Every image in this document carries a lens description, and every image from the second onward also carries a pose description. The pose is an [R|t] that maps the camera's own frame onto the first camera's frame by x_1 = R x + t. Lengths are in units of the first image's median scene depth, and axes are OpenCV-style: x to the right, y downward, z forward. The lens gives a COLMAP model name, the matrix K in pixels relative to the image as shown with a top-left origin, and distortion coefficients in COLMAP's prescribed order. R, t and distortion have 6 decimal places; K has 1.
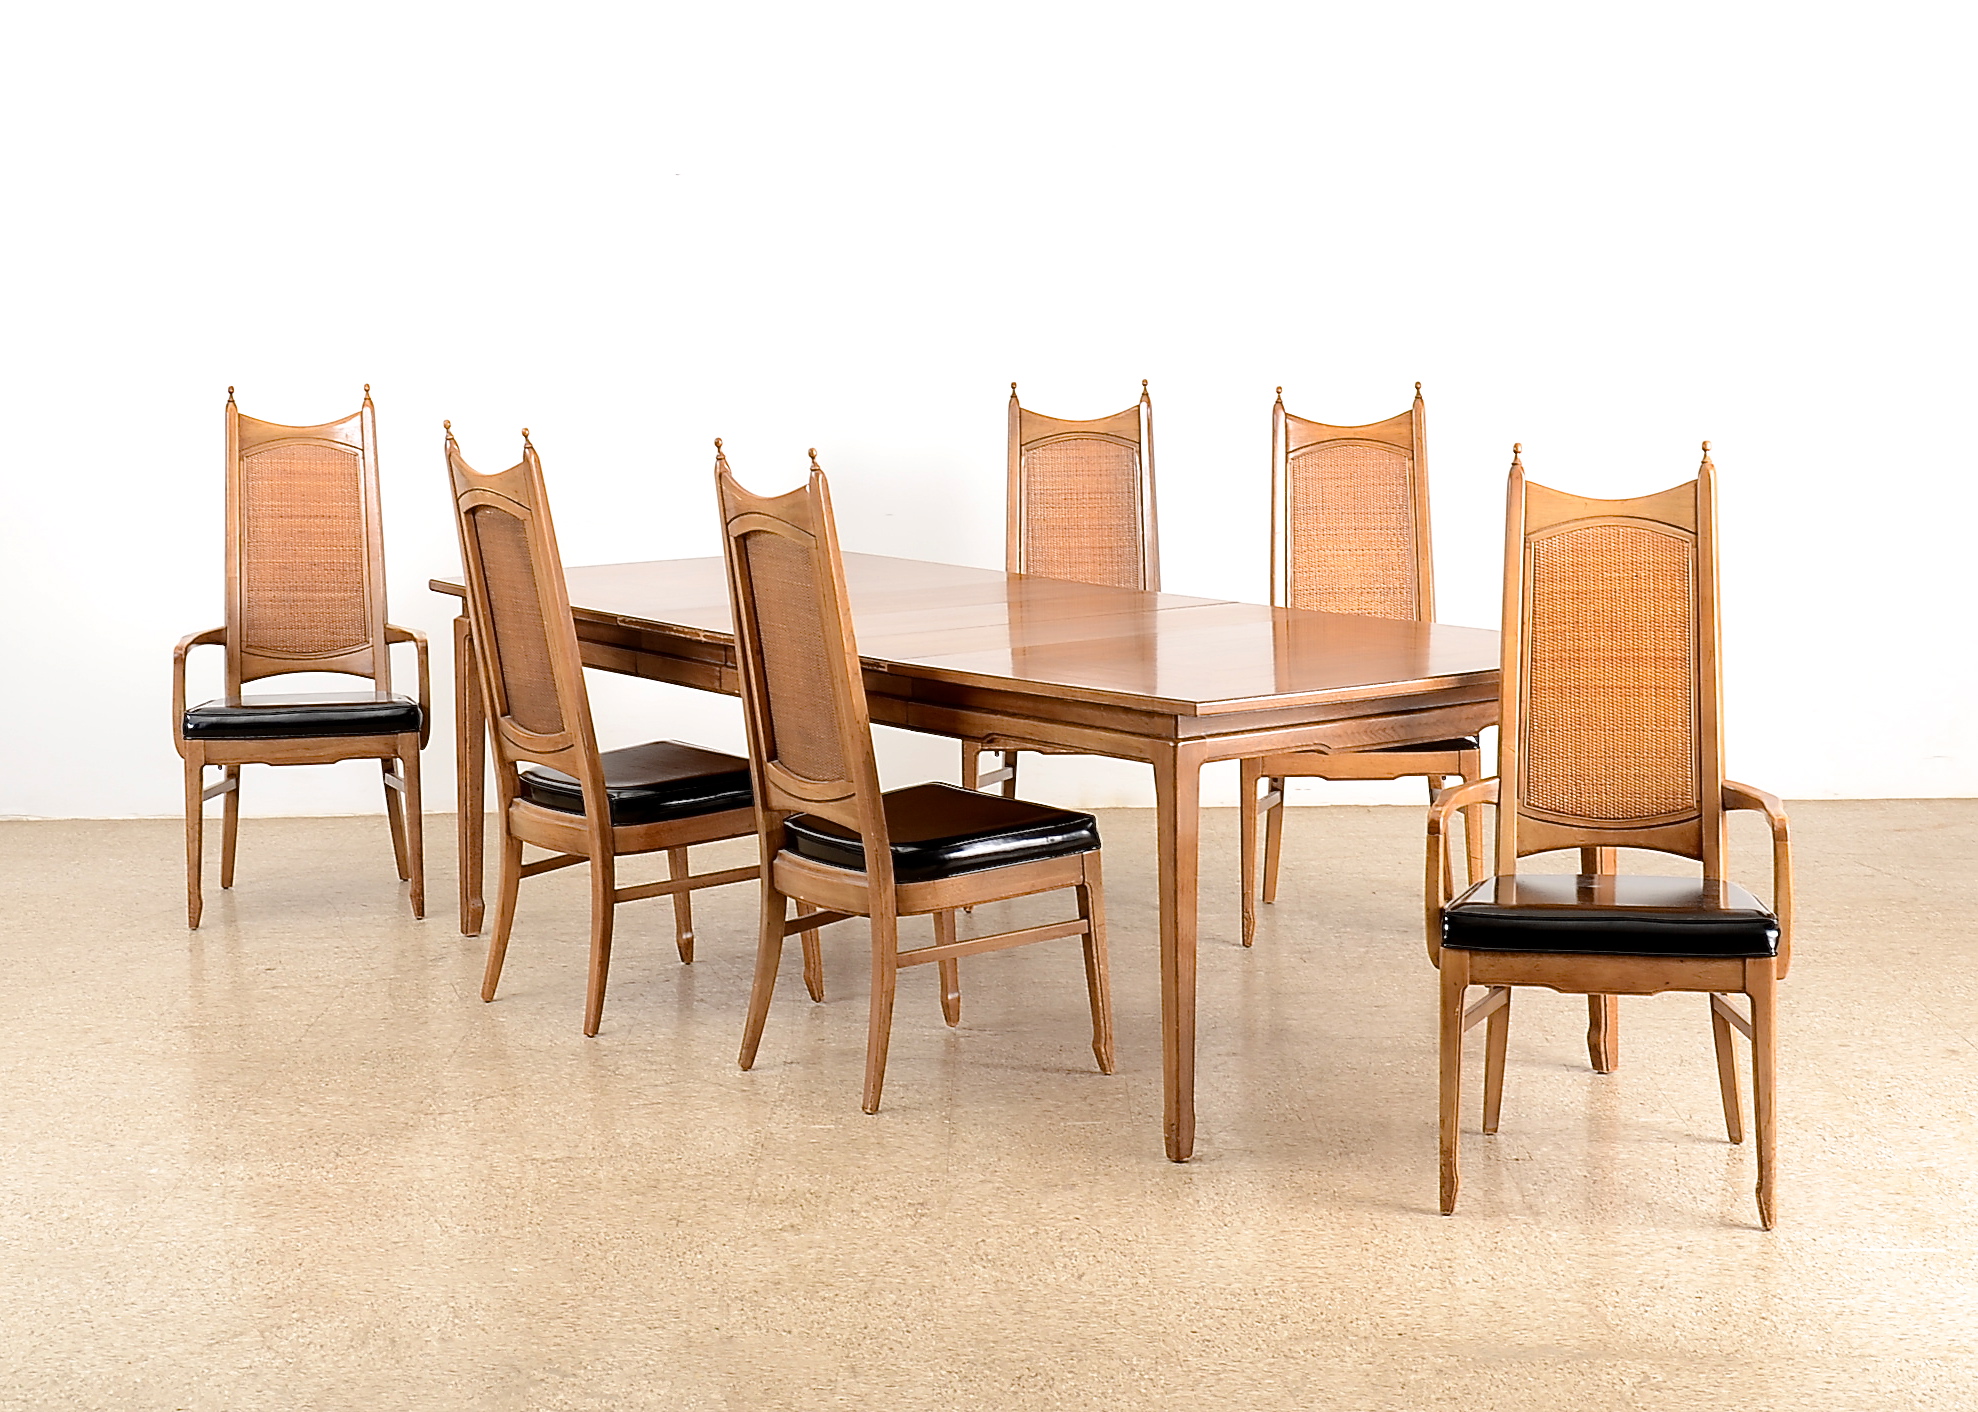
lens RADIAL K [[3938.0, 0, 998.7], [0, 3938.0, 697.7], [0, 0, 1]] dist [0.260507, 0.000000]
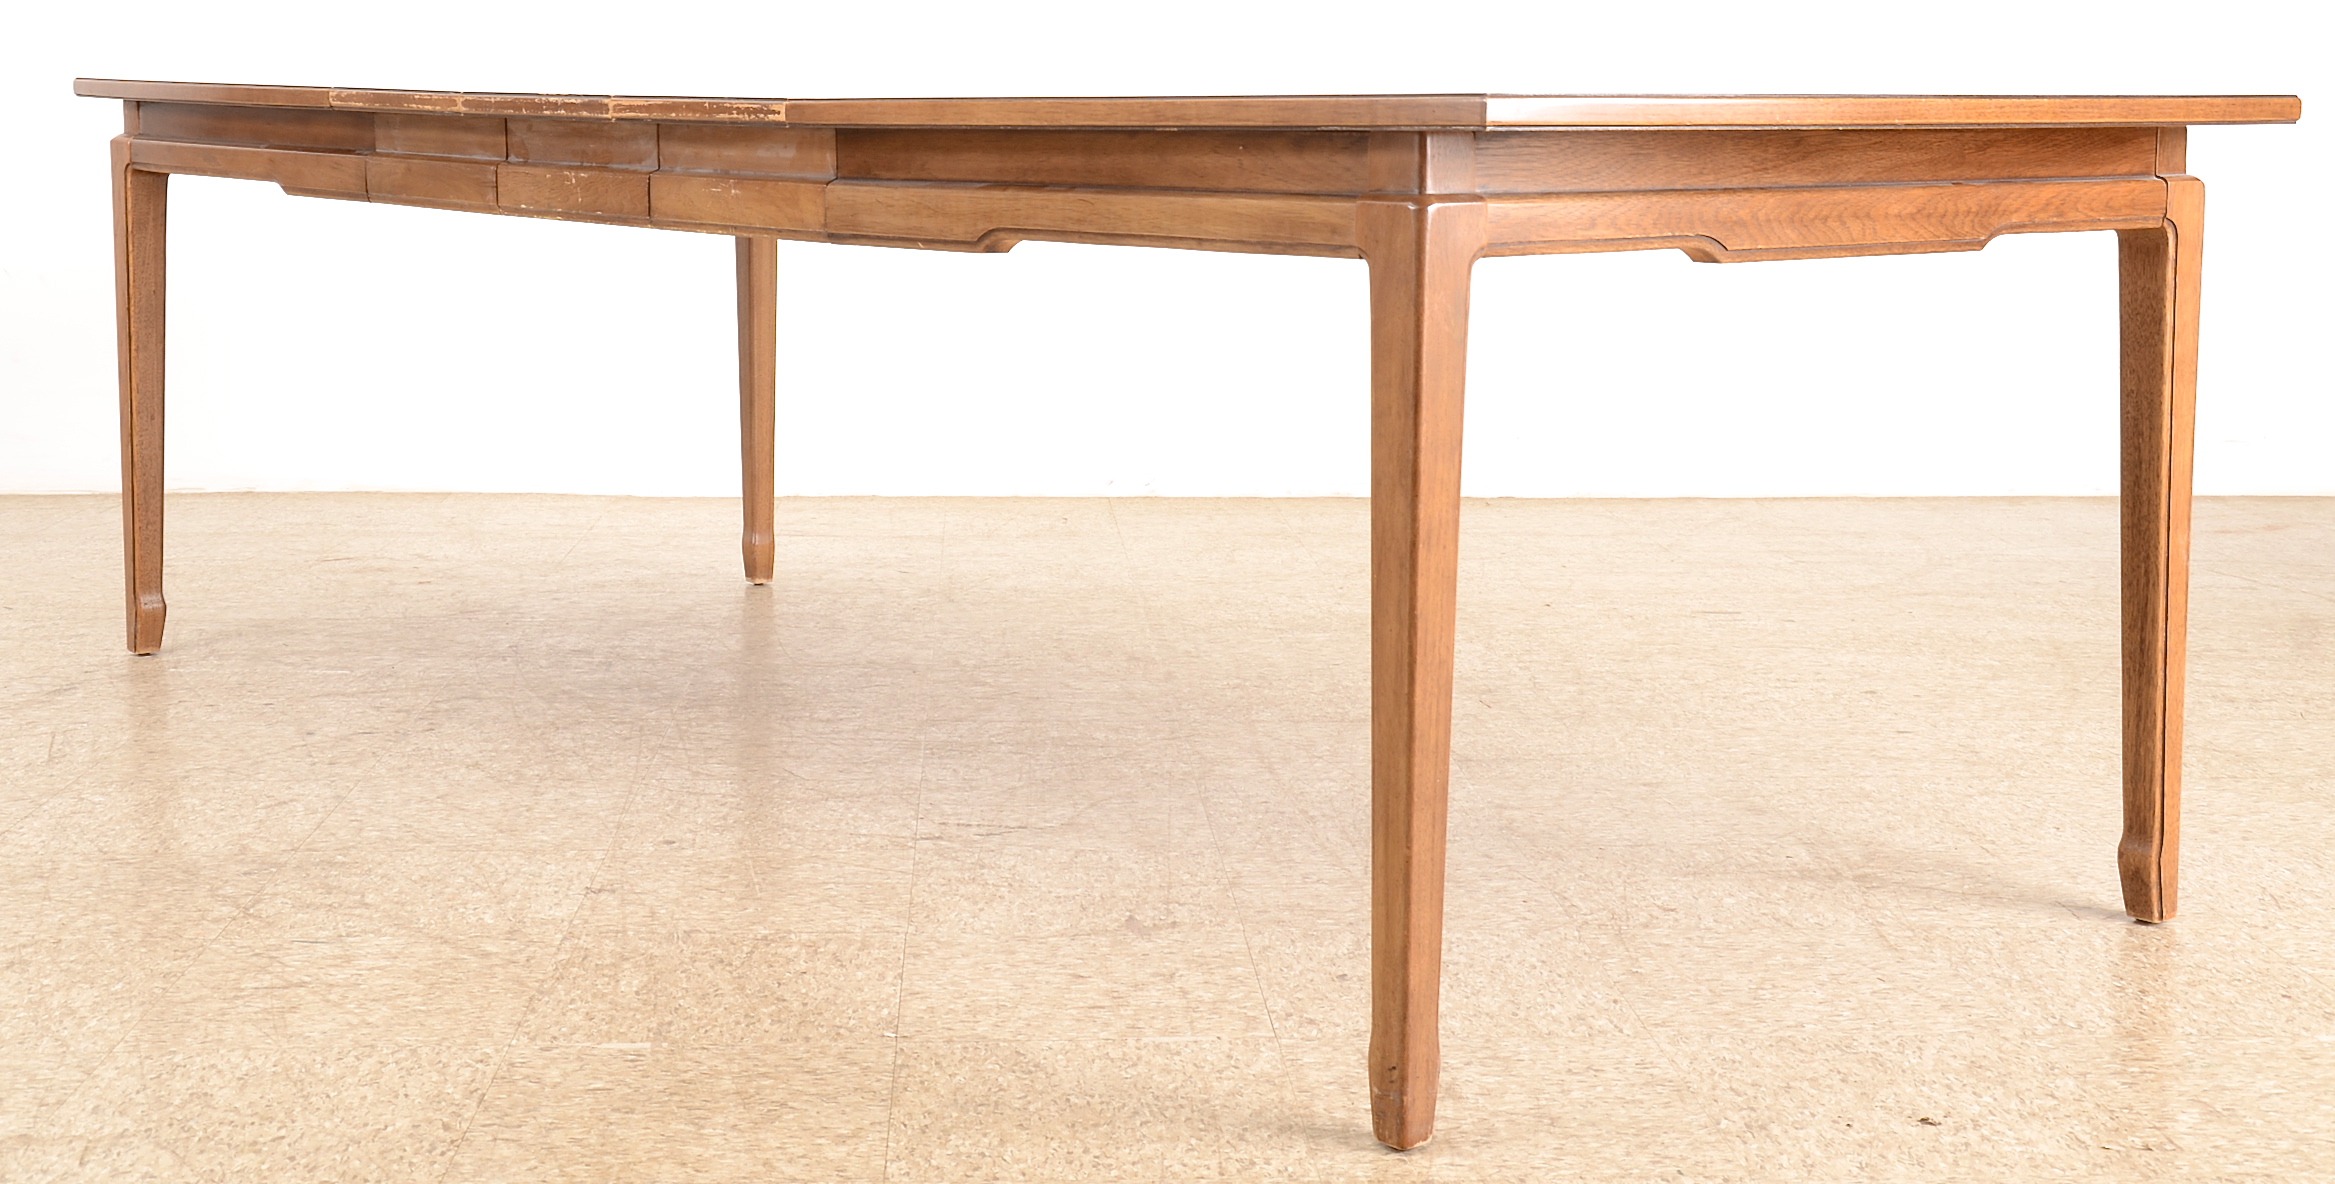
lens RADIAL K [[2976.9, 0, 1156.6], [0, 2976.9, 520.7], [0, 0, 1]] dist [0.094160, 0.000000]
pose [[0.998038, 0.012634, 0.061318, -0.003818], [-0.012949, 0.999905, 0.004735, 0.041588], [-0.061253, -0.005519, 0.998107, 0.616685]]
